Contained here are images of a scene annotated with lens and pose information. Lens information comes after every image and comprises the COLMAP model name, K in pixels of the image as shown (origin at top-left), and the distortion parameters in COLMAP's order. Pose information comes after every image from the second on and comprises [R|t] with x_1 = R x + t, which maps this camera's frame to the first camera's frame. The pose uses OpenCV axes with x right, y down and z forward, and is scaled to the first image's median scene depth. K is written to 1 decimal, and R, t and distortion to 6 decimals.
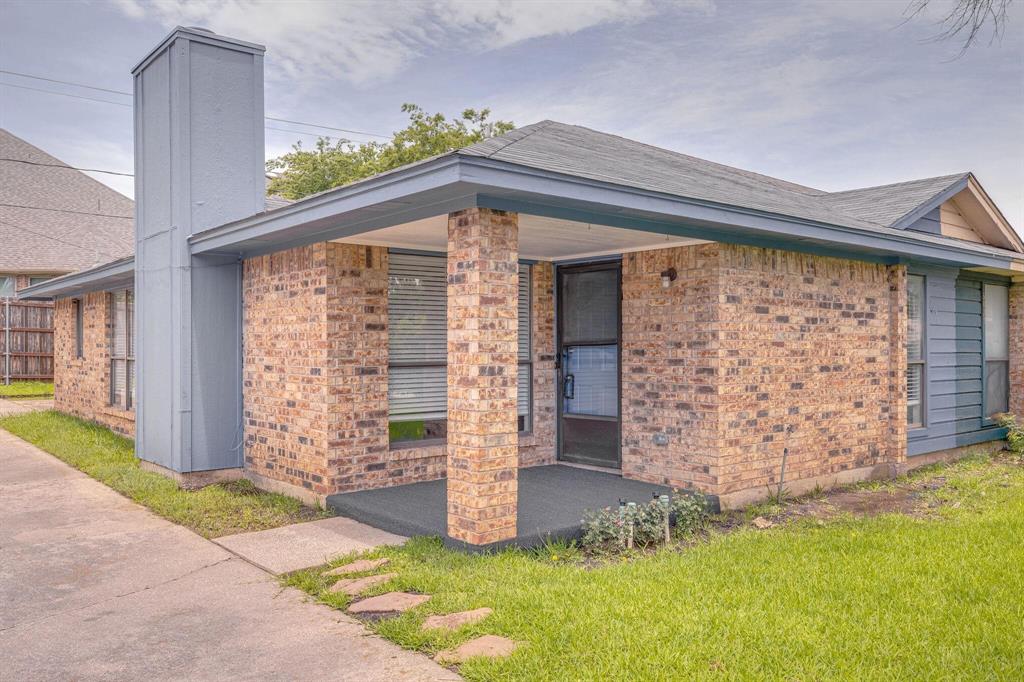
lens RADIAL K [[804.8, 0, 521.5], [0, 804.8, 347.3], [0, 0, 1]] dist [-0.009323, -0.002604]
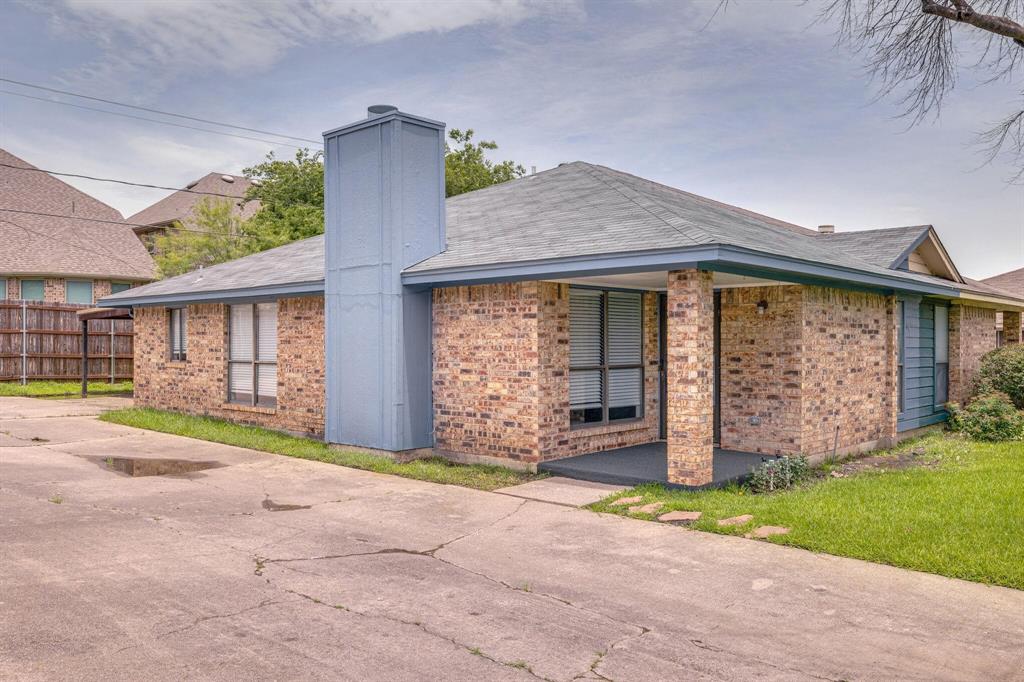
lens RADIAL K [[804.8, 0, 509.1], [0, 804.8, 337.2], [0, 0, 1]] dist [-0.009323, -0.002604]
pose [[0.991196, 0.002777, 0.132377, -0.426359], [-0.001586, 0.999957, -0.009104, -0.018635], [-0.132397, 0.008814, 0.991158, -0.337698]]
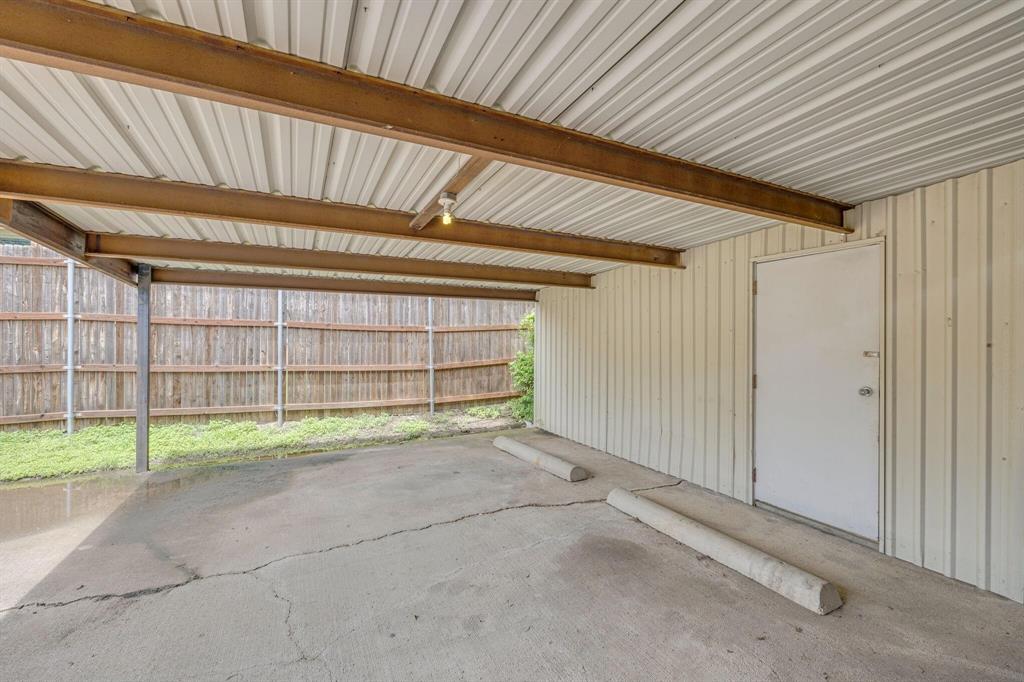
lens RADIAL K [[431.7, 0, 511.6], [0, 431.7, 341.8], [0, 0, 1]] dist [-0.001041, -0.000137]
pose [[0.973461, 0.008257, -0.228705, -0.902716], [-0.008499, 0.999964, -0.000075, -0.027880], [0.228696, 0.002017, 0.973496, 2.247216]]
